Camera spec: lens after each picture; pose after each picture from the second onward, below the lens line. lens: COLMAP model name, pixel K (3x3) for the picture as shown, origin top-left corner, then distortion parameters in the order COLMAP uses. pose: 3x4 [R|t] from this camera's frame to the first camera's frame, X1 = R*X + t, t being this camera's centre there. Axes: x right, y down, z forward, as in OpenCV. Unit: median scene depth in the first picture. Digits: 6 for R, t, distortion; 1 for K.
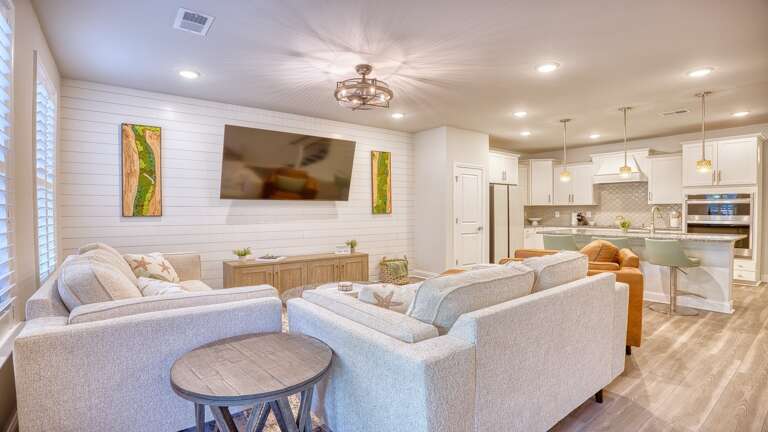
lens RADIAL K [[364.8, 0, 383.9], [0, 364.8, 212.2], [0, 0, 1]] dist [-0.059624, 0.016416]
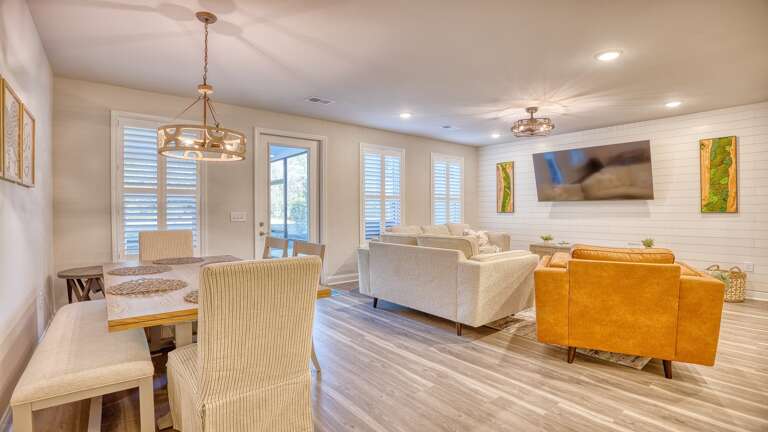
lens RADIAL K [[364.8, 0, 383.9], [0, 364.8, 212.2], [0, 0, 1]] dist [-0.059624, 0.016416]
pose [[0.019074, 0.009828, -0.999770, 0.896446], [-0.001406, 0.999951, 0.009803, -0.005243], [0.999817, 0.001218, 0.019087, 0.265039]]
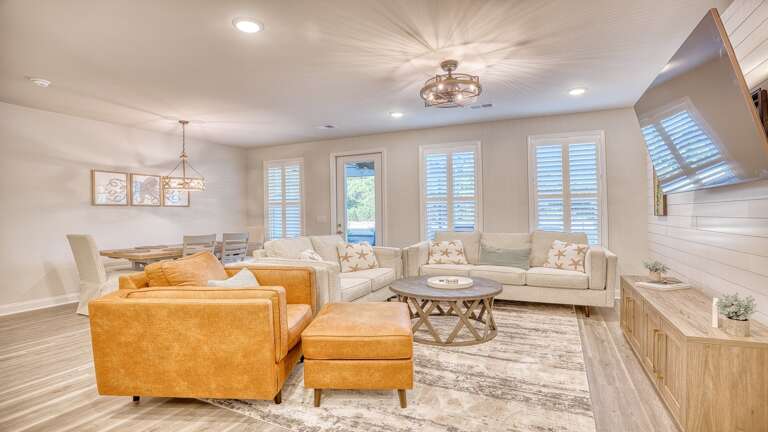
lens RADIAL K [[364.8, 0, 383.9], [0, 364.8, 212.2], [0, 0, 1]] dist [-0.059624, 0.016416]
pose [[-0.889474, 0.006802, -0.456936, 0.366100], [0.012473, 0.999878, -0.009395, 0.004549], [0.456816, -0.014056, -0.889450, 1.188560]]
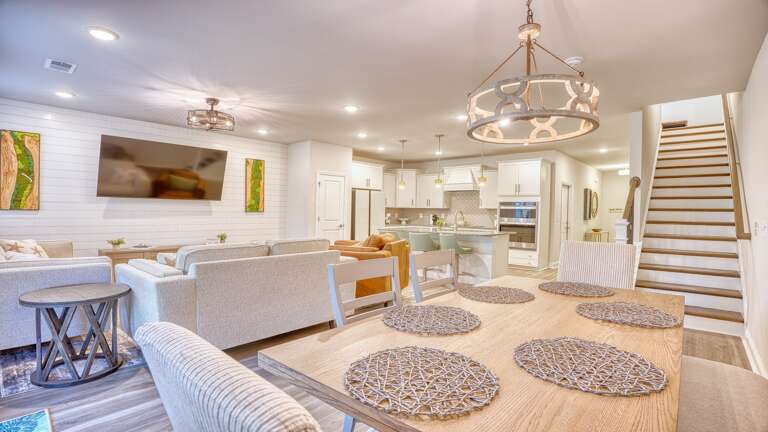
lens RADIAL K [[364.8, 0, 383.9], [0, 364.8, 212.2], [0, 0, 1]] dist [-0.059624, 0.016416]
pose [[0.981884, 0.019145, 0.188514, 0.213153], [-0.019245, 0.999814, -0.001301, -0.001822], [-0.188504, -0.002351, 0.982070, -0.264589]]
